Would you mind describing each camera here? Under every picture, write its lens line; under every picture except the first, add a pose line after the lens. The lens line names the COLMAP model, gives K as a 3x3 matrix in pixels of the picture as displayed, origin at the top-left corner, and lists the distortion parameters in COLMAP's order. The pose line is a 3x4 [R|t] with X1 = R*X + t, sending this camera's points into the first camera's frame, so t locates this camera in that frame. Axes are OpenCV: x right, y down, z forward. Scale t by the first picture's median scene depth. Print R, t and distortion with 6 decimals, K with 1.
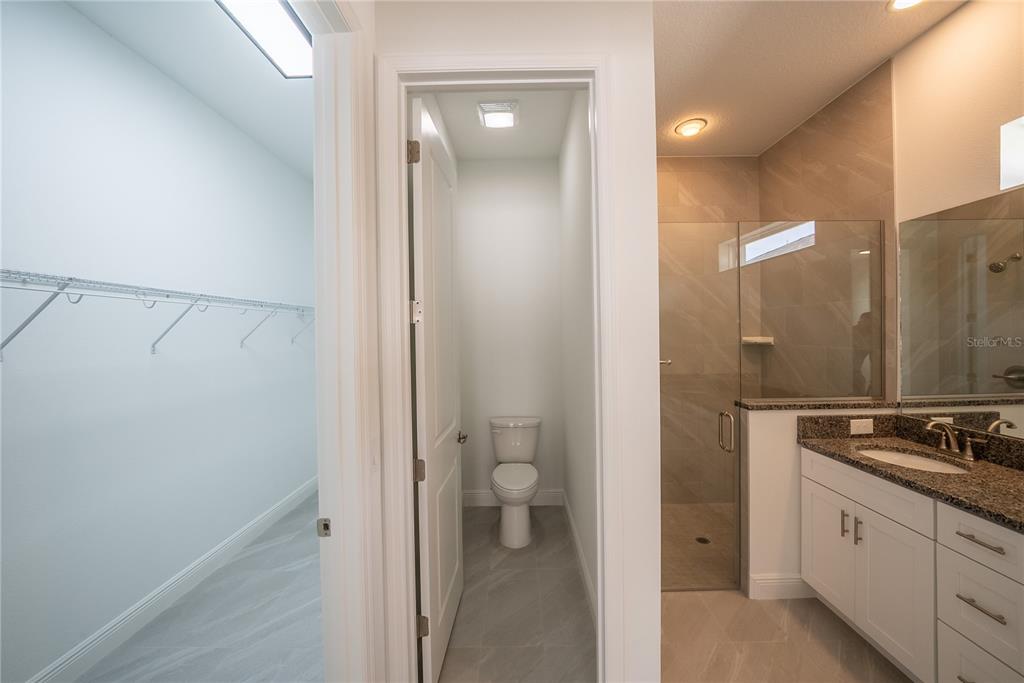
lens RADIAL K [[379.8, 0, 515.3], [0, 379.8, 334.8], [0, 0, 1]] dist [-0.021296, 0.003948]
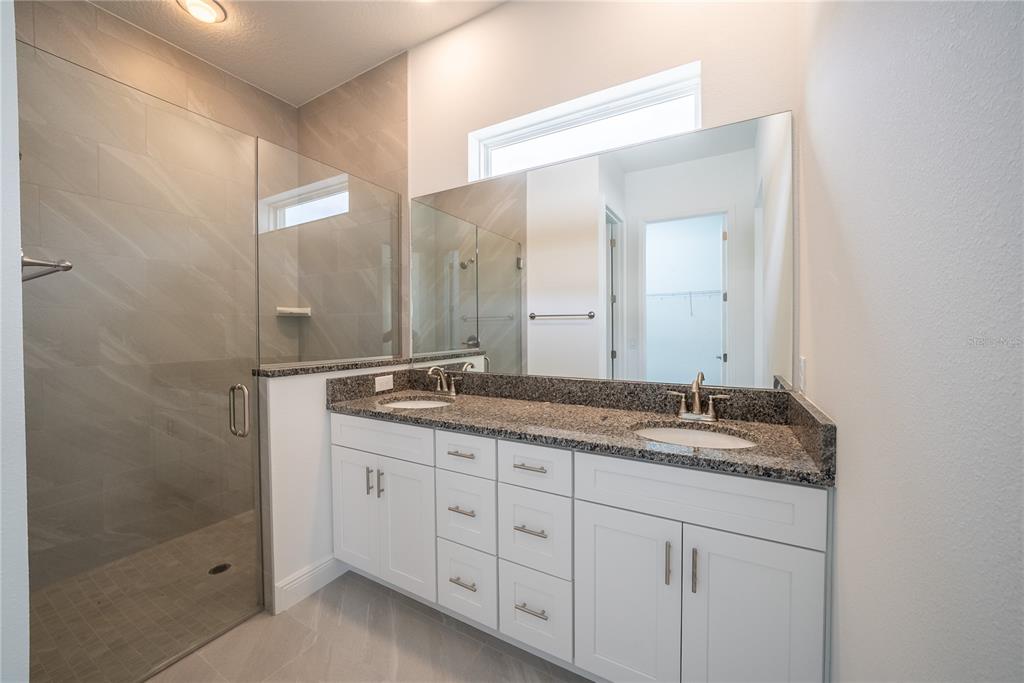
lens RADIAL K [[379.8, 0, 515.9], [0, 379.8, 335.5], [0, 0, 1]] dist [-0.021296, 0.003948]
pose [[0.488175, 0.000575, 0.872746, 0.181906], [0.003143, 0.999992, -0.002417, 0.113690], [-0.872740, 0.003923, 0.488169, 0.161724]]
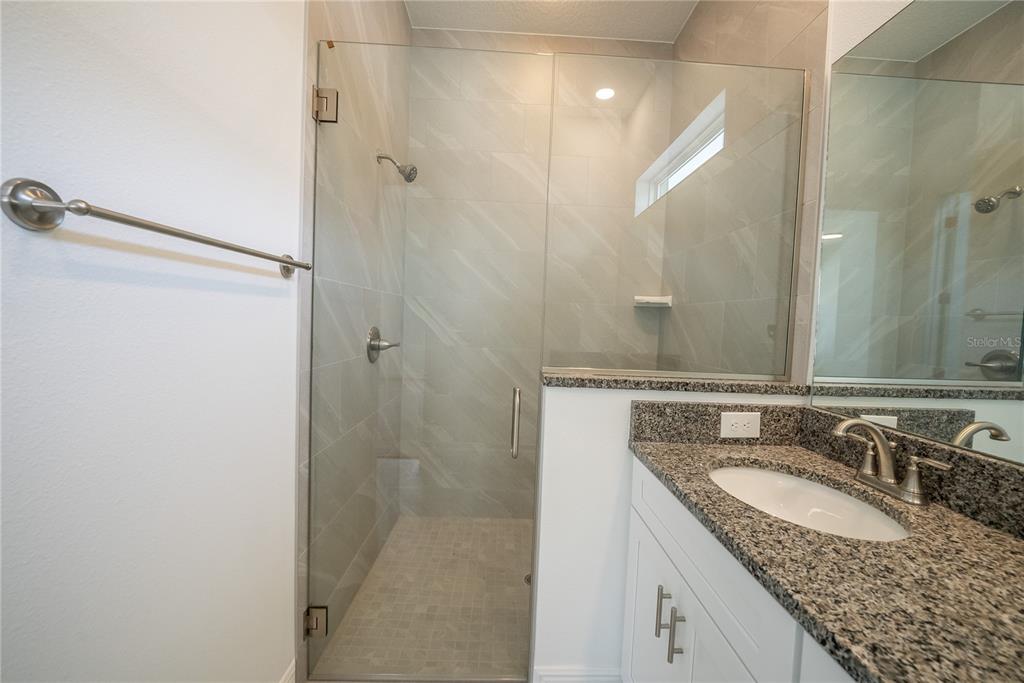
lens RADIAL K [[379.8, 0, 516.9], [0, 379.8, 335.8], [0, 0, 1]] dist [-0.021296, 0.003948]
pose [[0.997971, 0.053846, 0.033979, 0.546075], [-0.054985, 0.997924, 0.033526, 0.107151], [-0.032103, -0.035326, 0.998860, 0.431769]]
